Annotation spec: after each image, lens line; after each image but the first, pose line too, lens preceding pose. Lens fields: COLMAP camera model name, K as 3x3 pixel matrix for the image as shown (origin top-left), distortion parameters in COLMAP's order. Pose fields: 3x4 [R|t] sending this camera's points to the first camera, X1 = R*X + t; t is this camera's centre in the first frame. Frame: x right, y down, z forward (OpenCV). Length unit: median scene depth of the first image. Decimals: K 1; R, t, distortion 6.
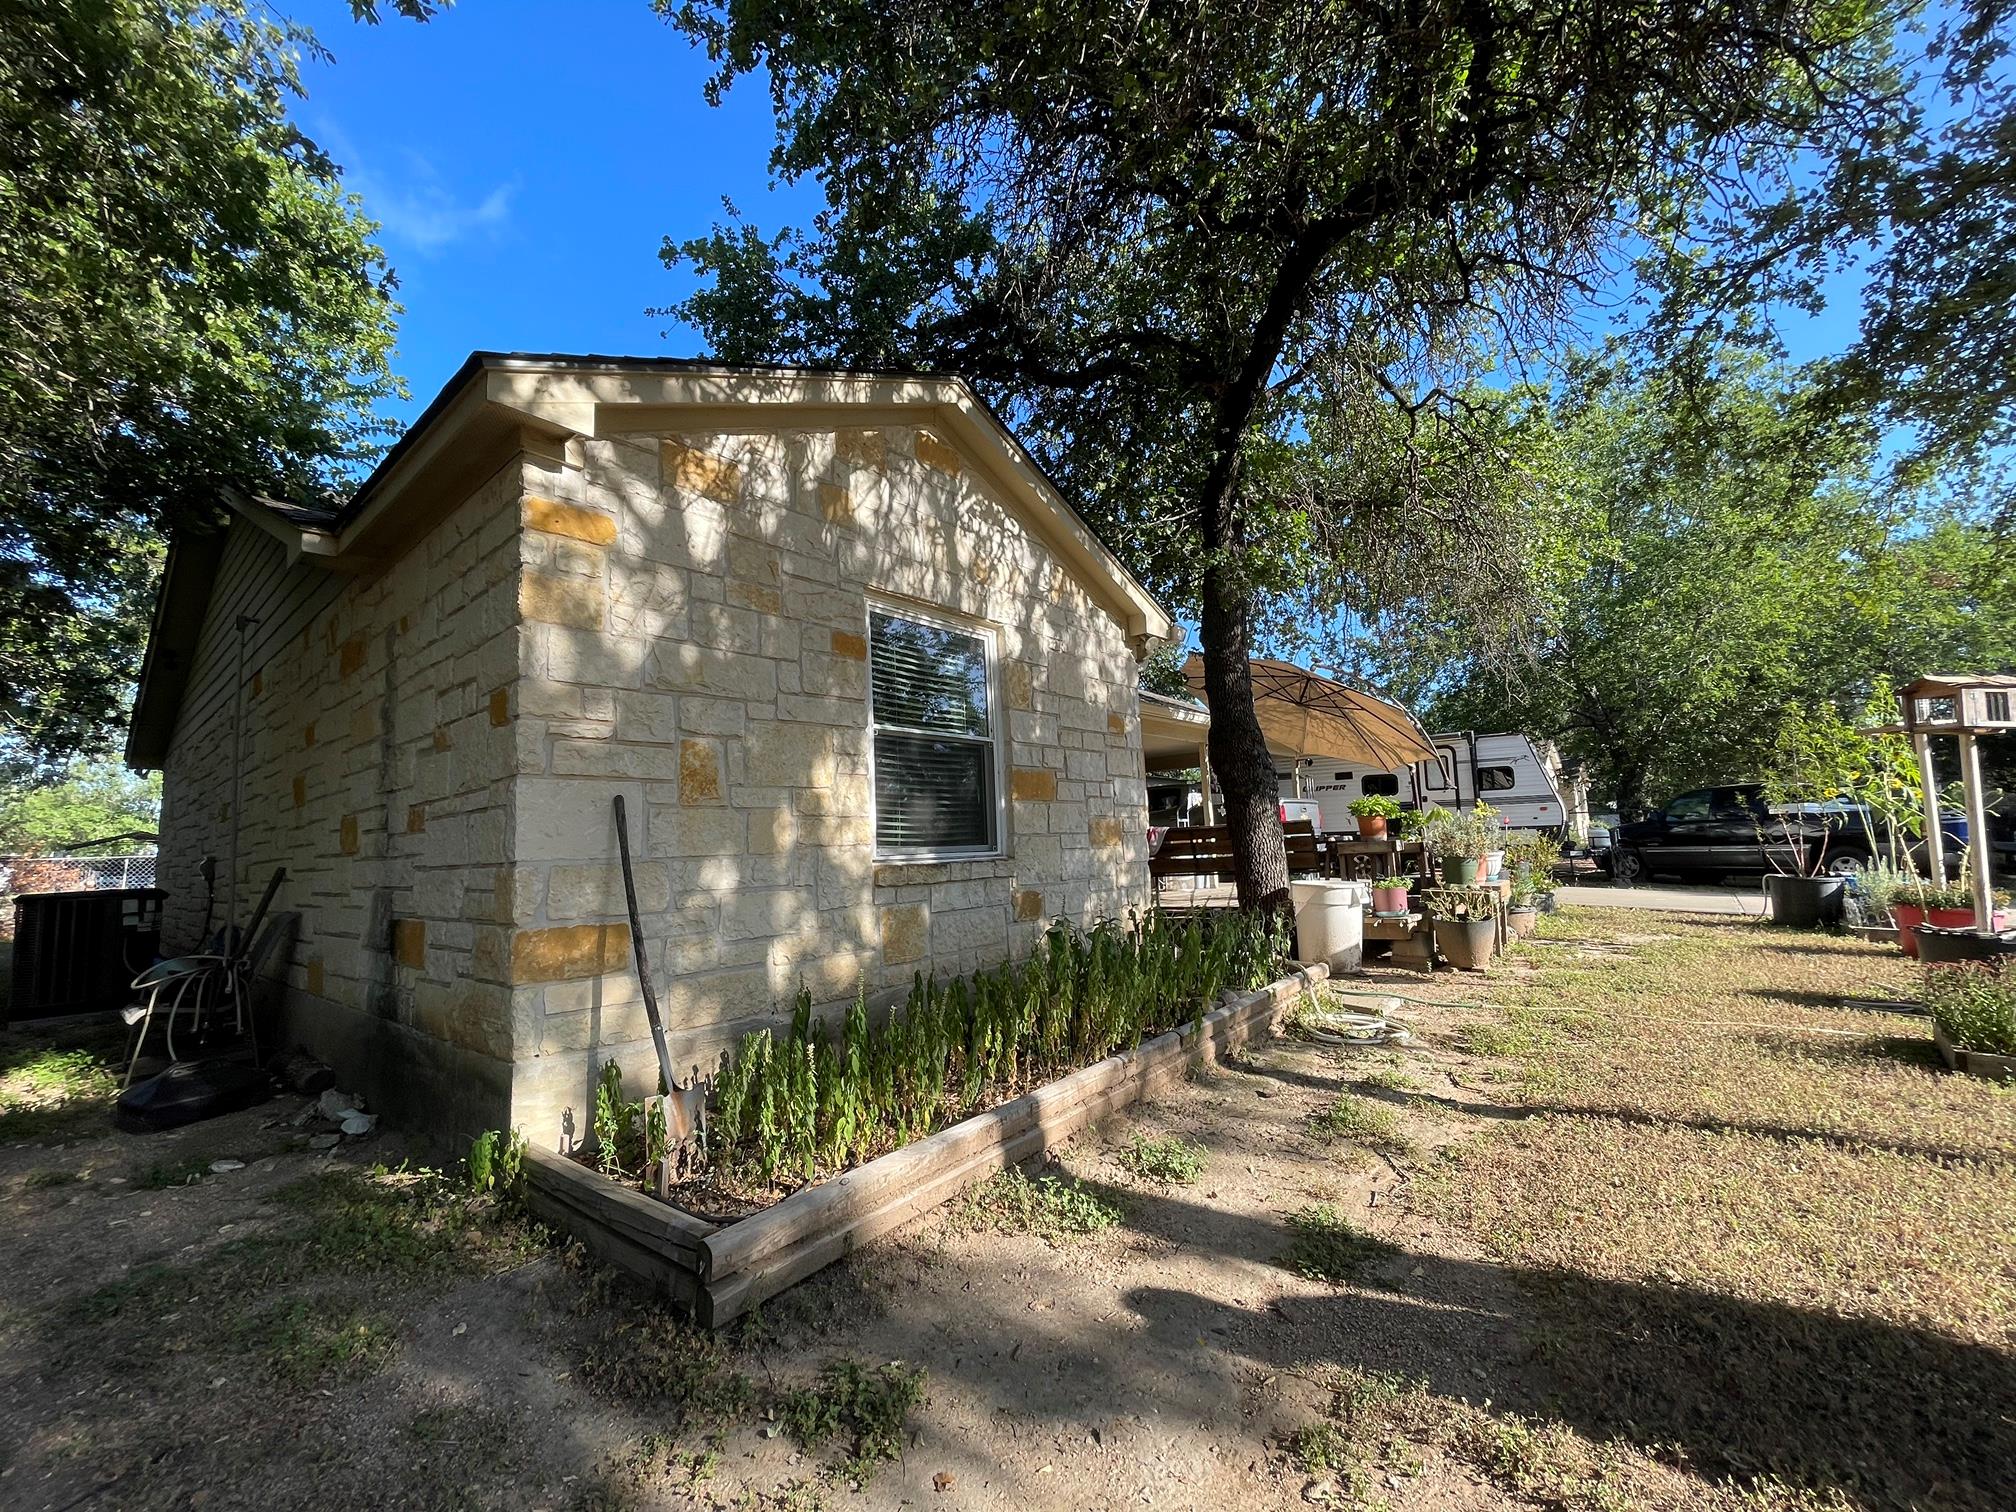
lens RADIAL K [[817.5, 0, 1008.0], [0, 817.5, 756.0], [0, 0, 1]] dist [0.021434, -0.000096]
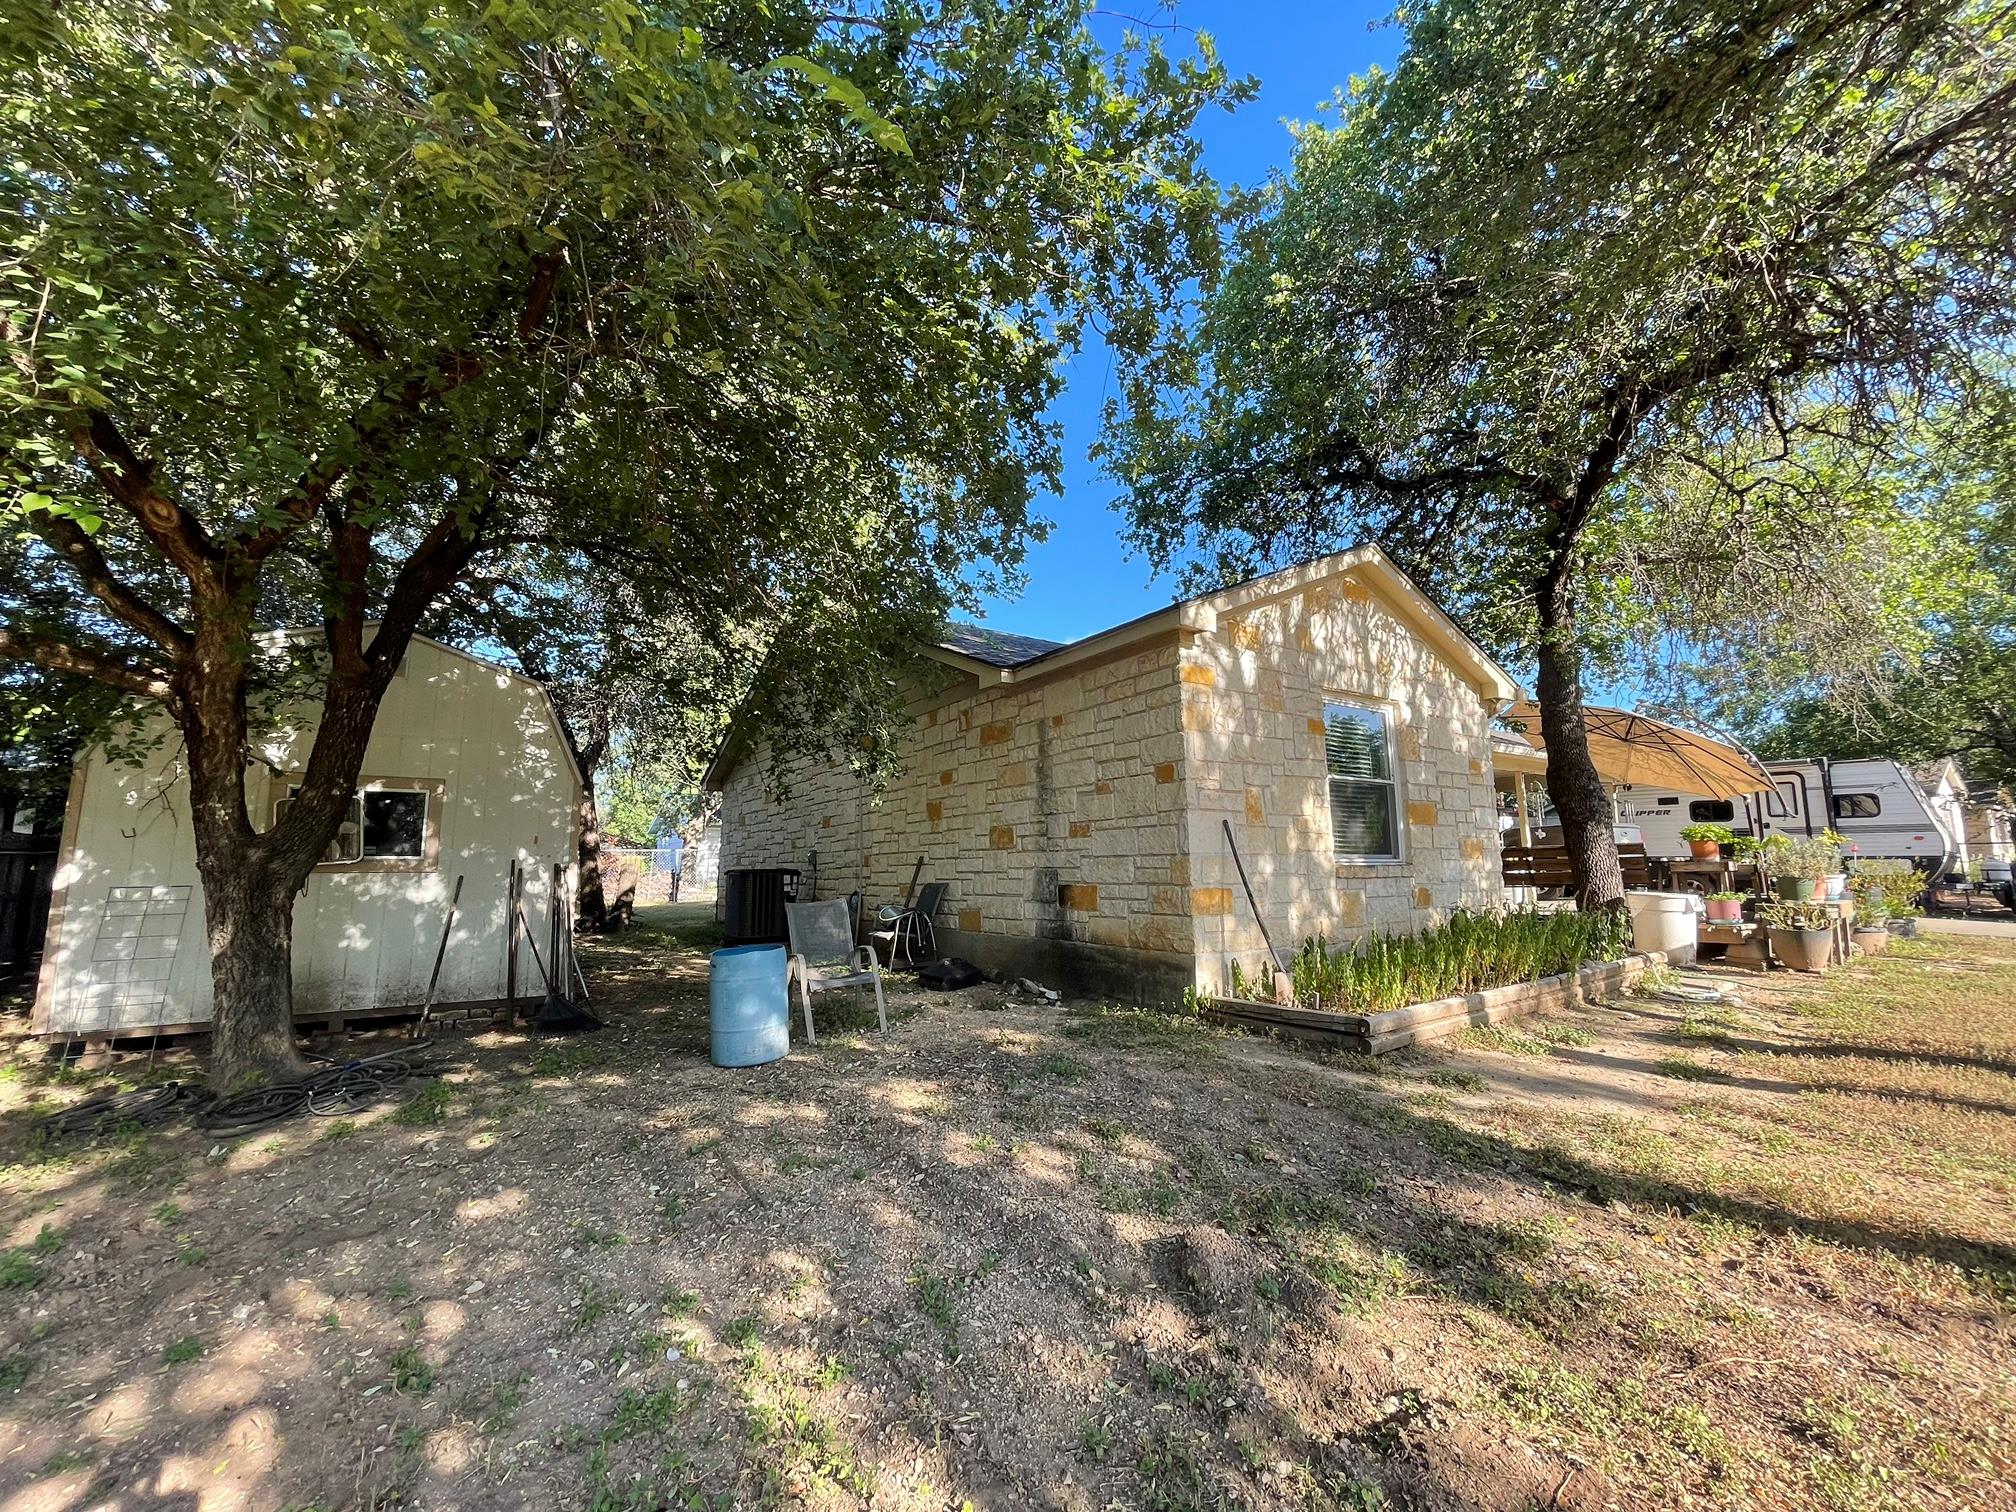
lens RADIAL K [[815.9, 0, 1008.0], [0, 815.9, 756.0], [0, 0, 1]] dist [-0.020043, 0.012167]
pose [[0.958372, -0.006911, -0.285439, -0.256965], [0.001198, 0.999796, -0.020185, -0.036656], [0.285520, 0.019002, 0.958184, -0.565097]]
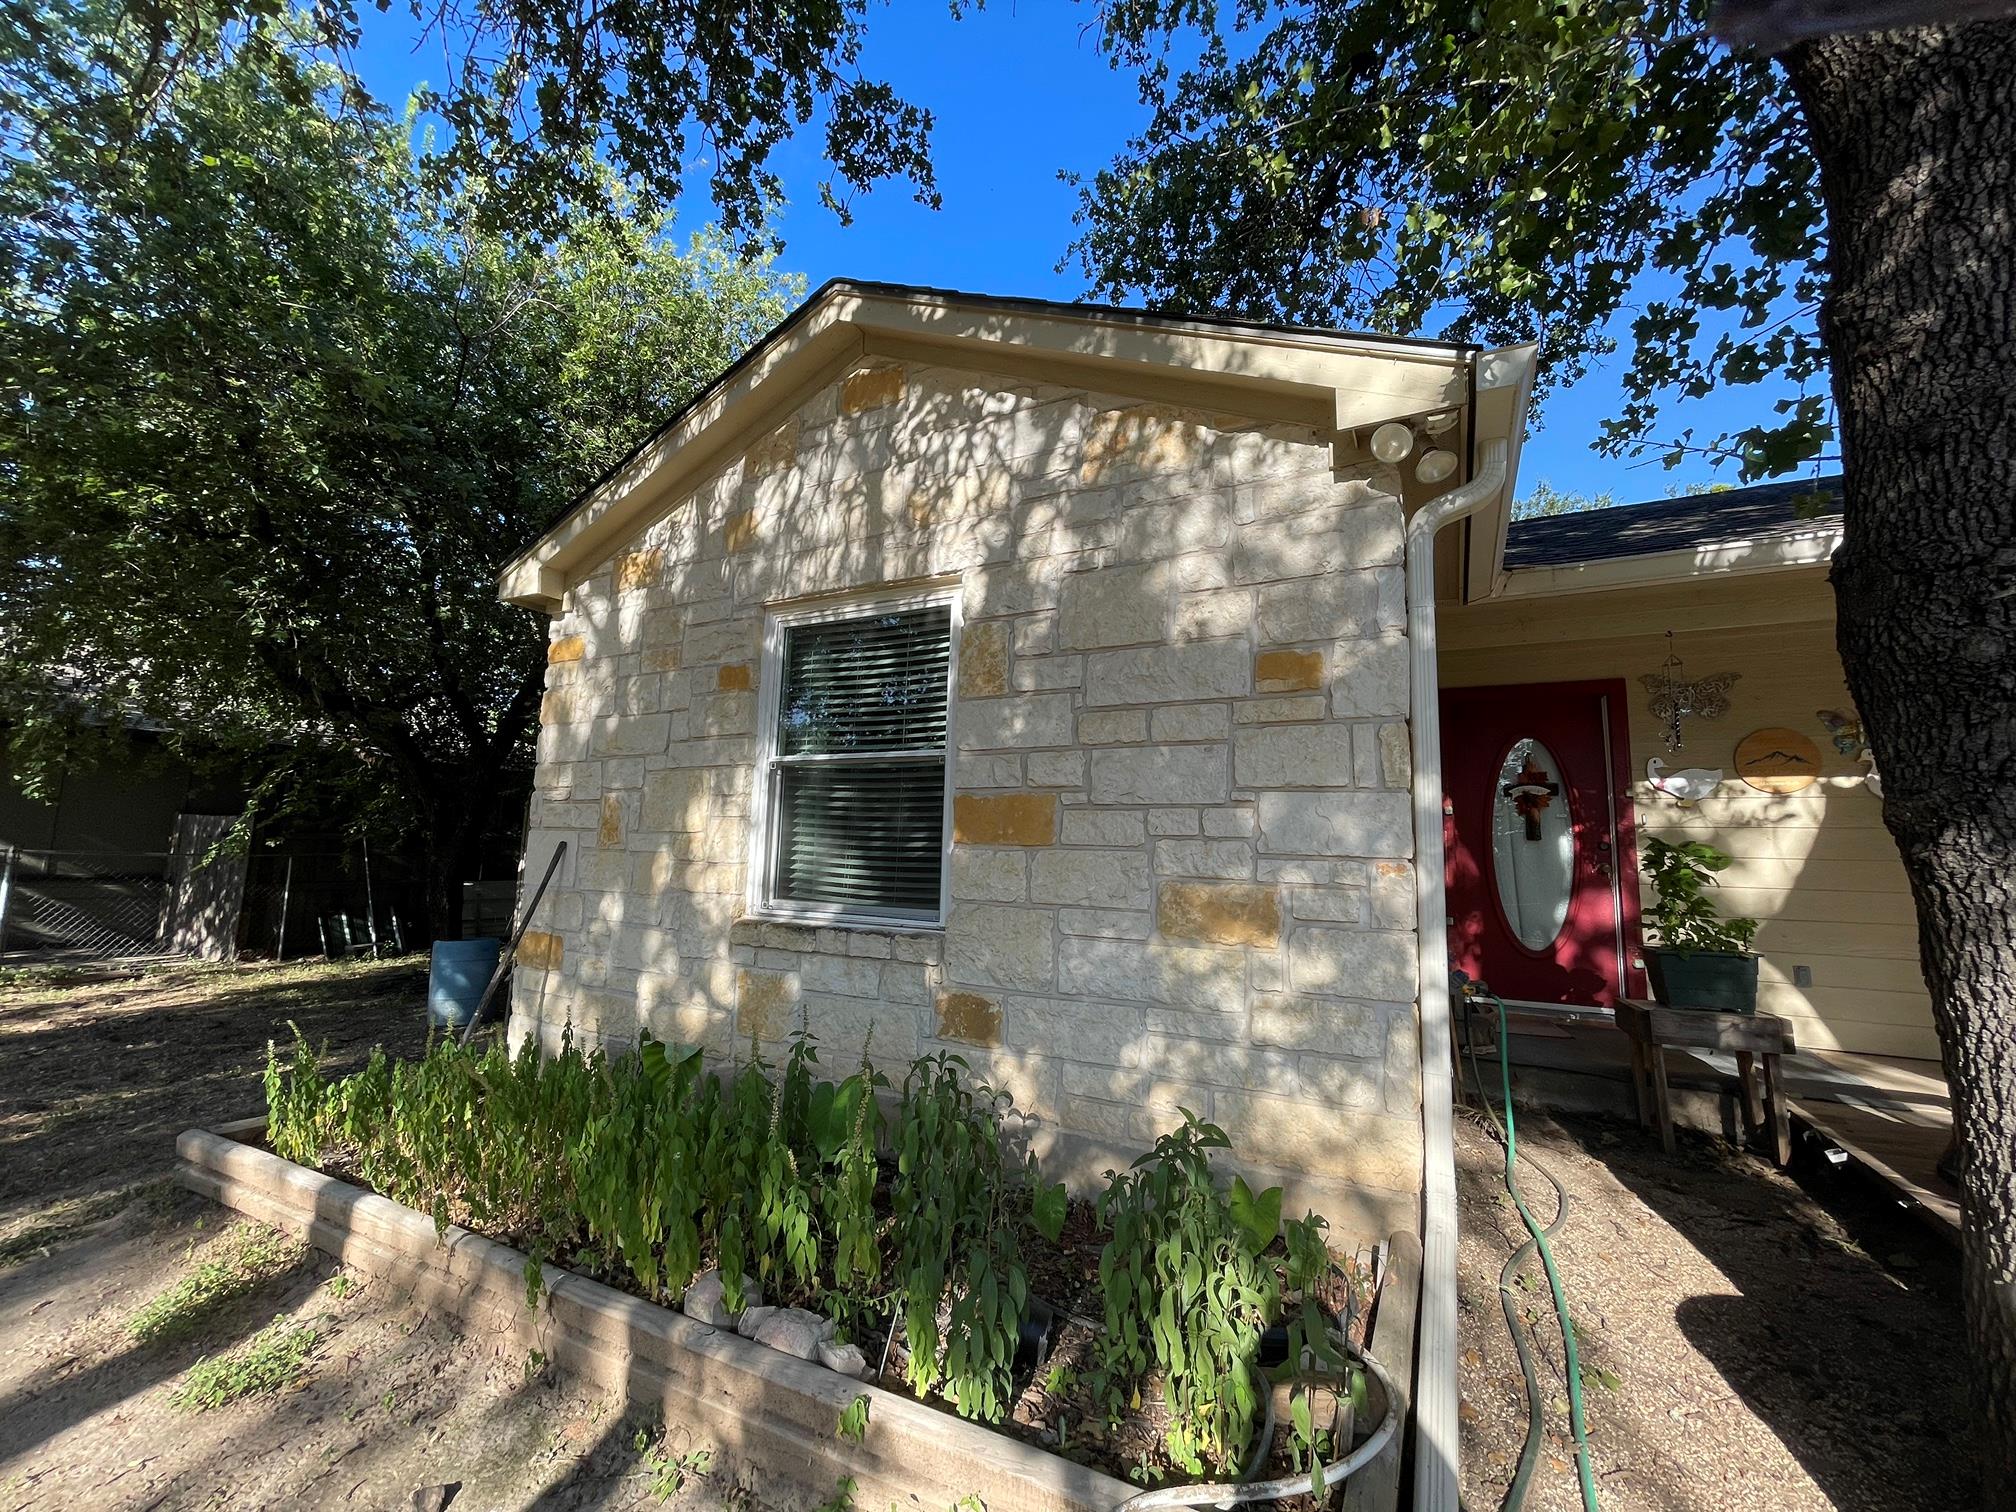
lens RADIAL K [[815.9, 0, 1008.0], [0, 815.9, 756.0], [0, 0, 1]] dist [-0.001282, -0.000194]
pose [[0.201657, -0.071043, -0.976876, 0.622798], [0.073671, 0.995641, -0.057199, 0.026067], [0.976682, -0.060433, 0.206012, 0.894332]]
